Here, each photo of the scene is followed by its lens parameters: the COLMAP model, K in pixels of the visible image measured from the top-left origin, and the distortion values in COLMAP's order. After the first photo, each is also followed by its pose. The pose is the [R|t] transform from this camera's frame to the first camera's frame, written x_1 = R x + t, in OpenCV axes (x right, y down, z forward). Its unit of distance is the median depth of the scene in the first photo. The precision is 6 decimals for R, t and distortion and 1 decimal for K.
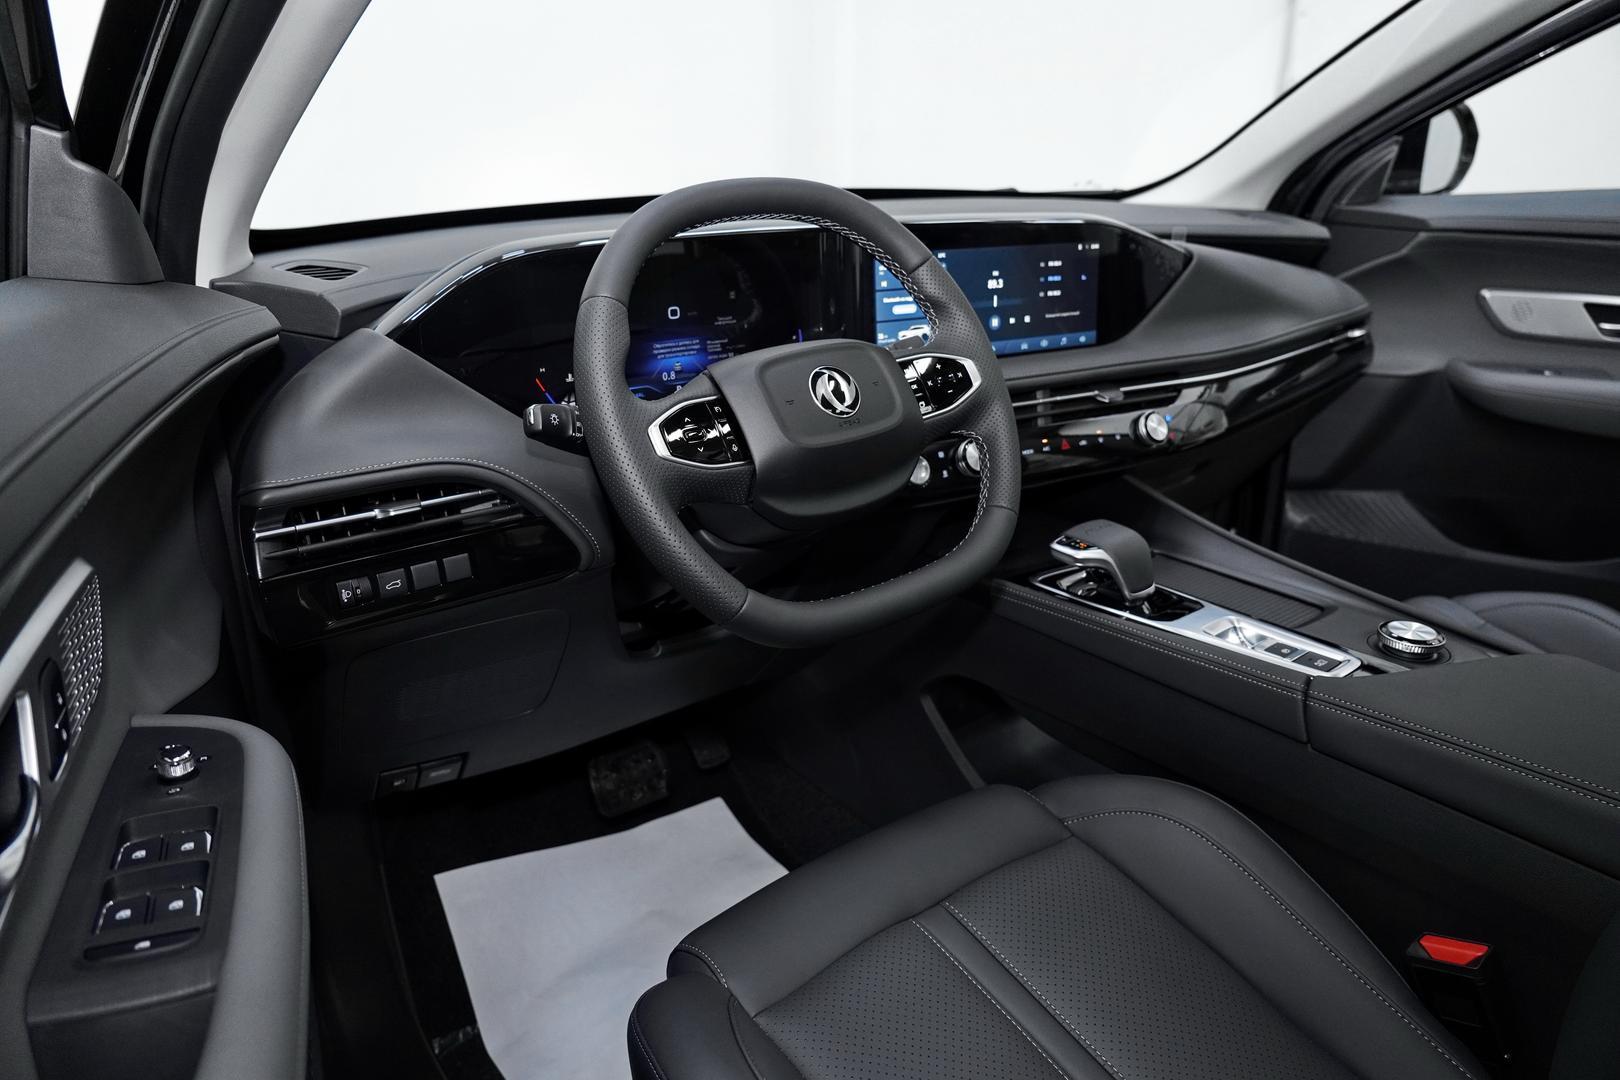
lens RADIAL K [[1116.9, 0, 809.2], [0, 1116.9, 538.5], [0, 0, 1]] dist [-0.000913, -0.000584]
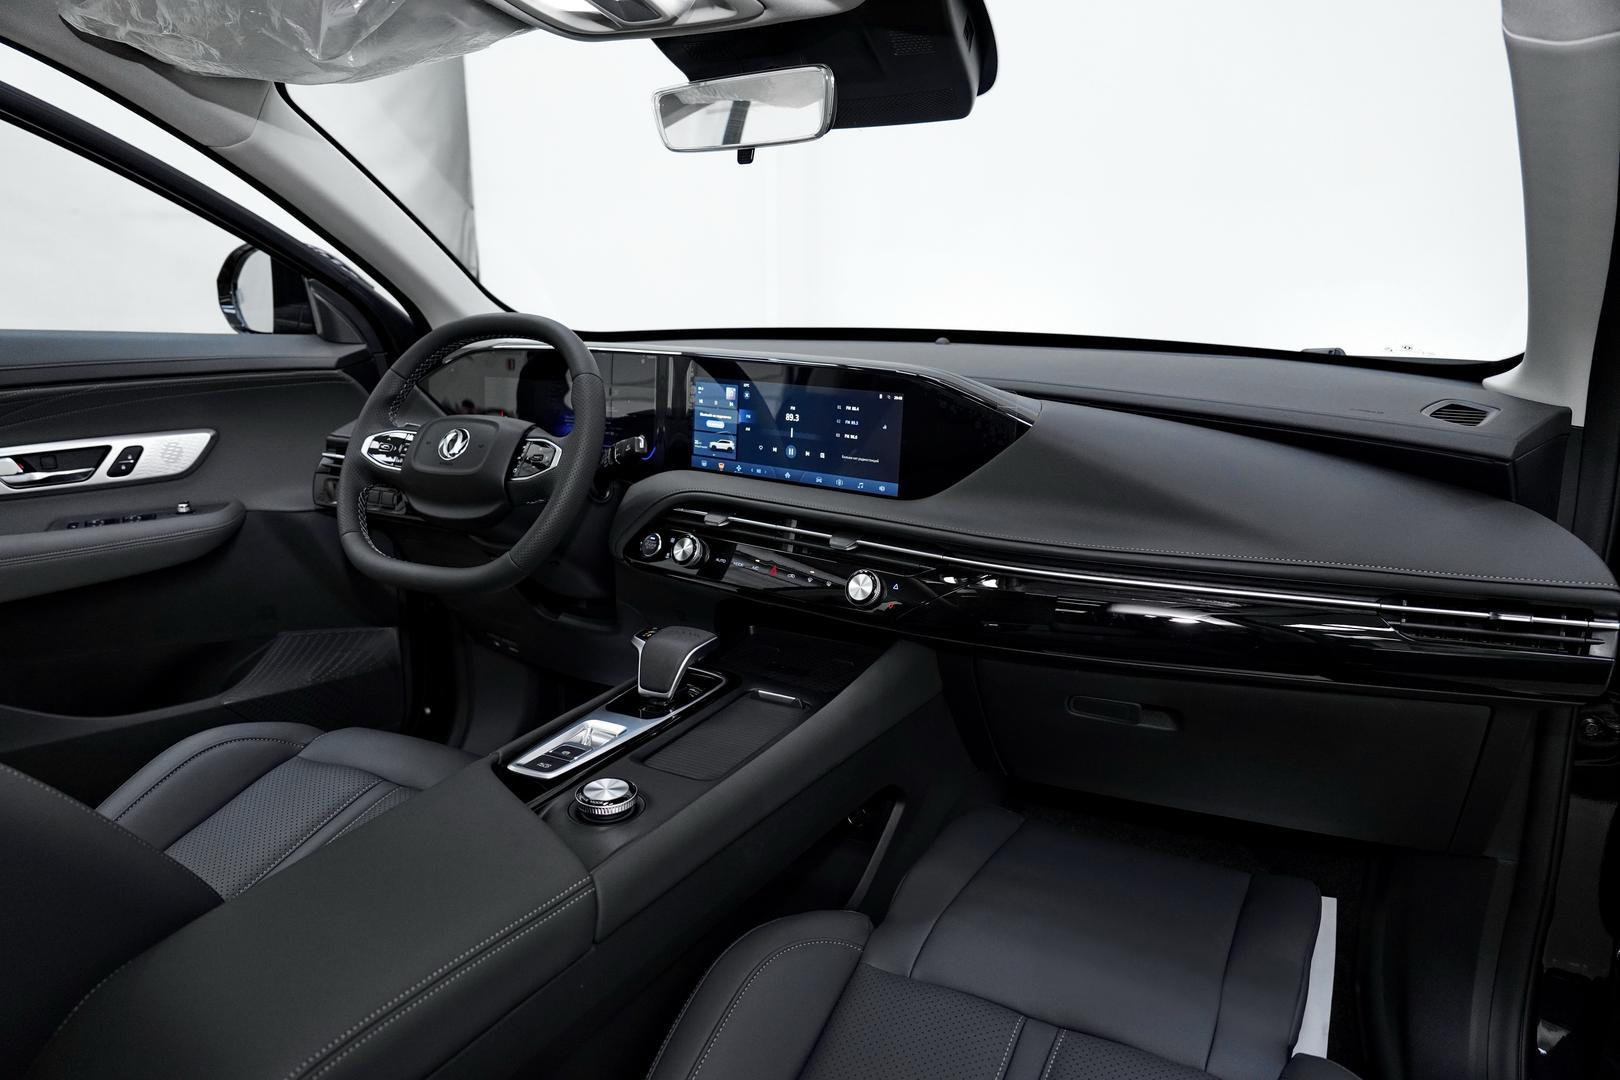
lens RADIAL K [[1116.9, 0, 809.2], [0, 1116.9, 540.6], [0, 0, 1]] dist [-0.000913, -0.000584]
pose [[0.367833, 0.214426, -0.904832, 1.161685], [-0.314772, 0.944318, 0.095823, -0.217039], [0.874996, 0.249569, 0.414847, 0.568430]]
